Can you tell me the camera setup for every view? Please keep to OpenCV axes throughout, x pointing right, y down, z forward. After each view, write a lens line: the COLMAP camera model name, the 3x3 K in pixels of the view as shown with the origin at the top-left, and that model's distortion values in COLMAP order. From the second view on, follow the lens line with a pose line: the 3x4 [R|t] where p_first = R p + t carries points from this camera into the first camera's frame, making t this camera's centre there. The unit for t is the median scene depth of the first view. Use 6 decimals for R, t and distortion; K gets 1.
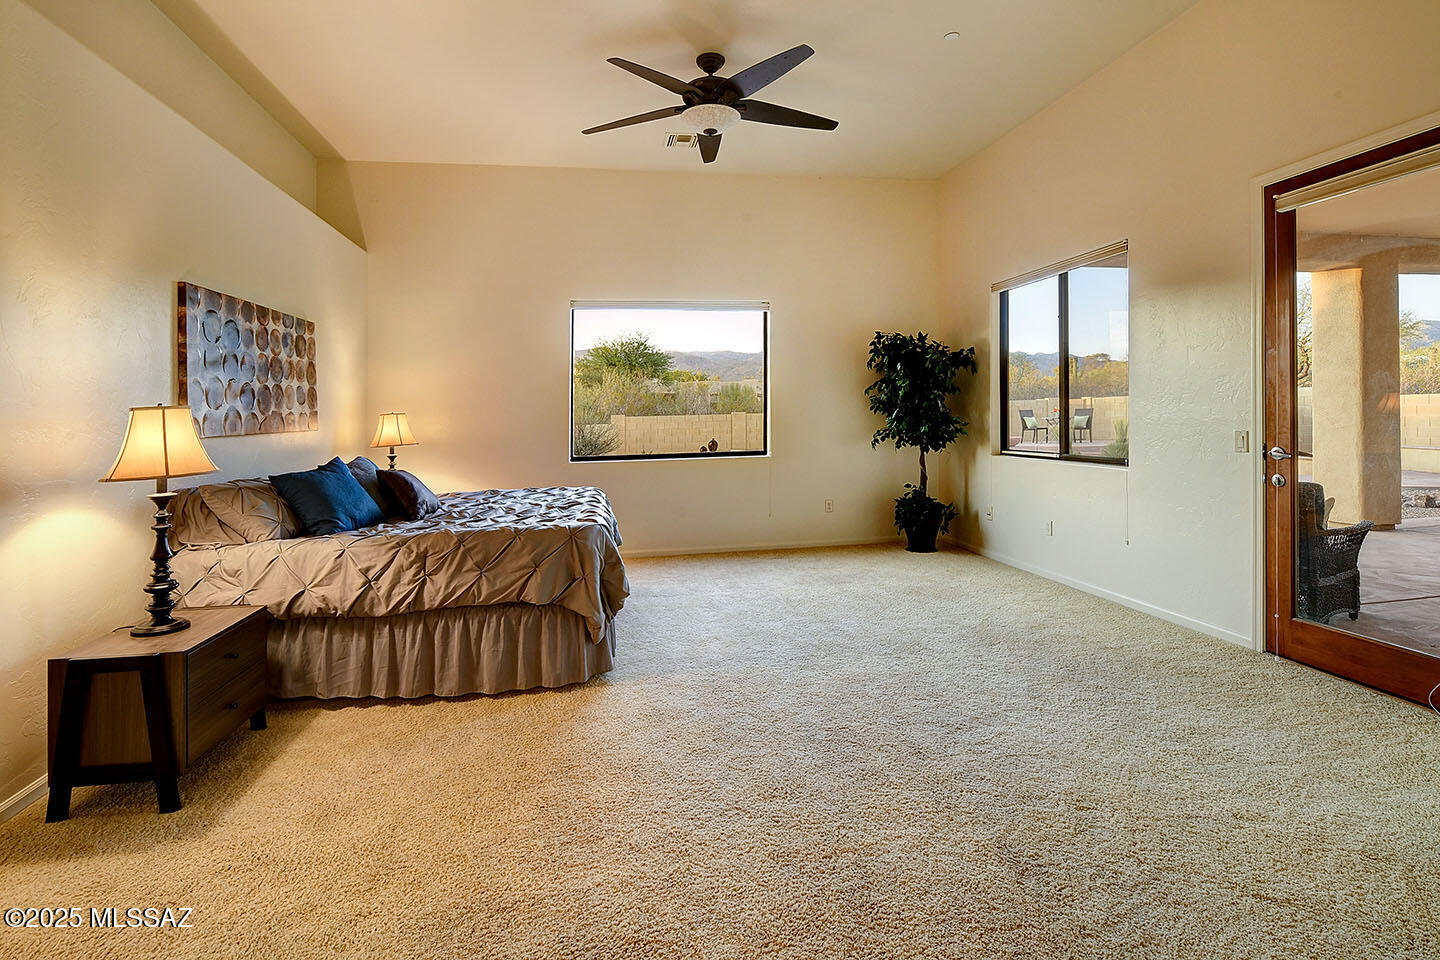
lens RADIAL K [[673.7, 0, 718.6], [0, 673.7, 414.0], [0, 0, 1]] dist [-0.015598, -0.000120]
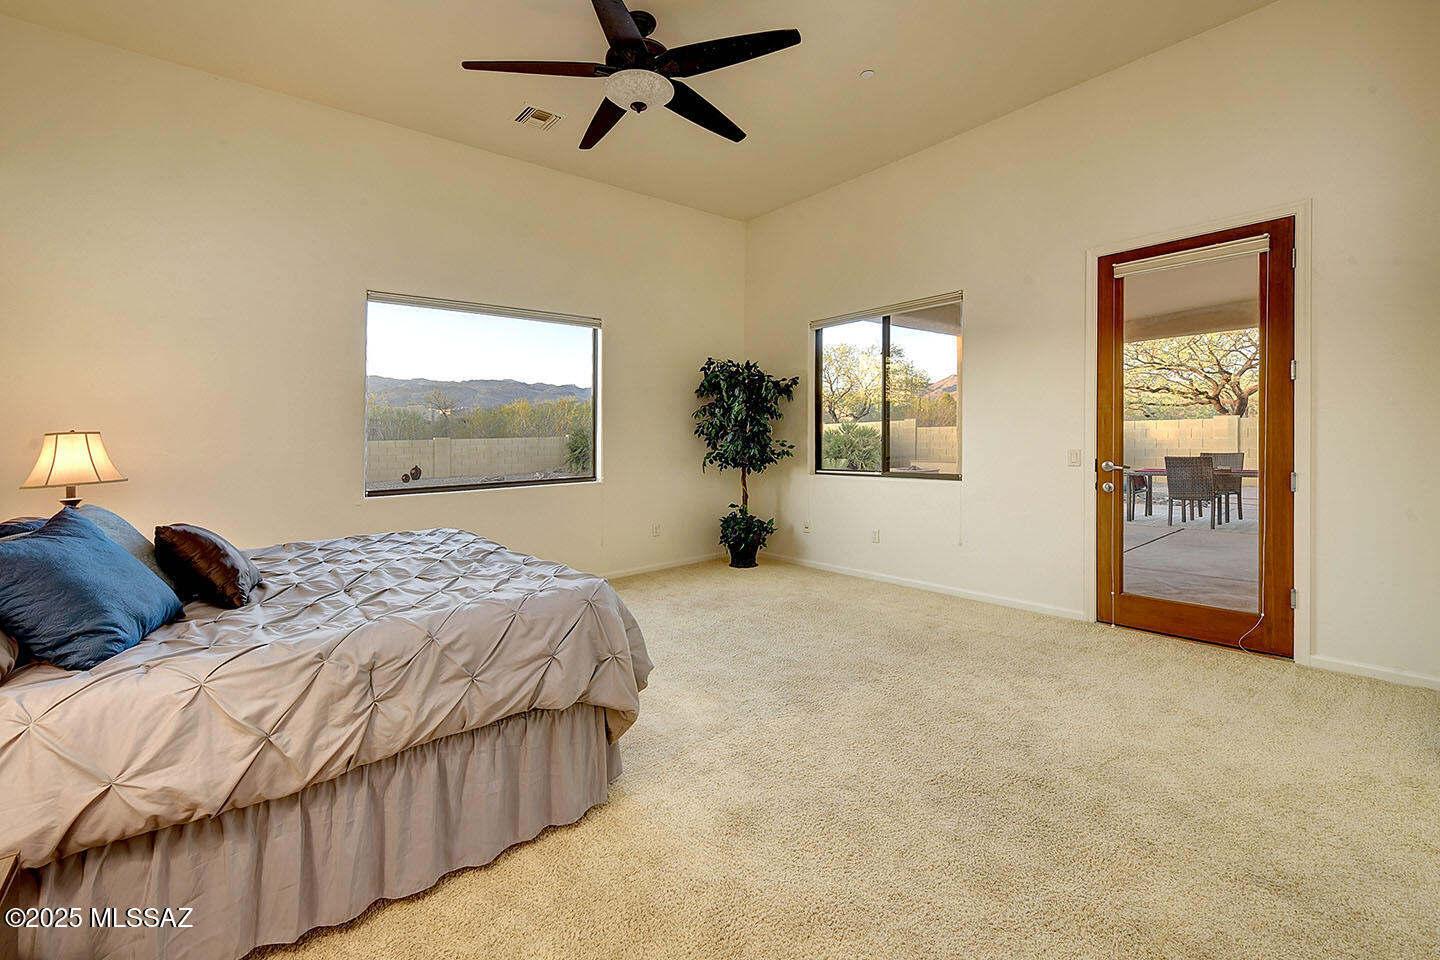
lens RADIAL K [[605.2, 0, 719.5], [0, 605.2, 444.5], [0, 0, 1]] dist [0.002372, -0.000347]
pose [[0.872627, -0.002626, 0.488380, -0.387051], [0.000206, 0.999987, 0.005009, 0.011369], [-0.488387, -0.004271, 0.872617, 0.349524]]
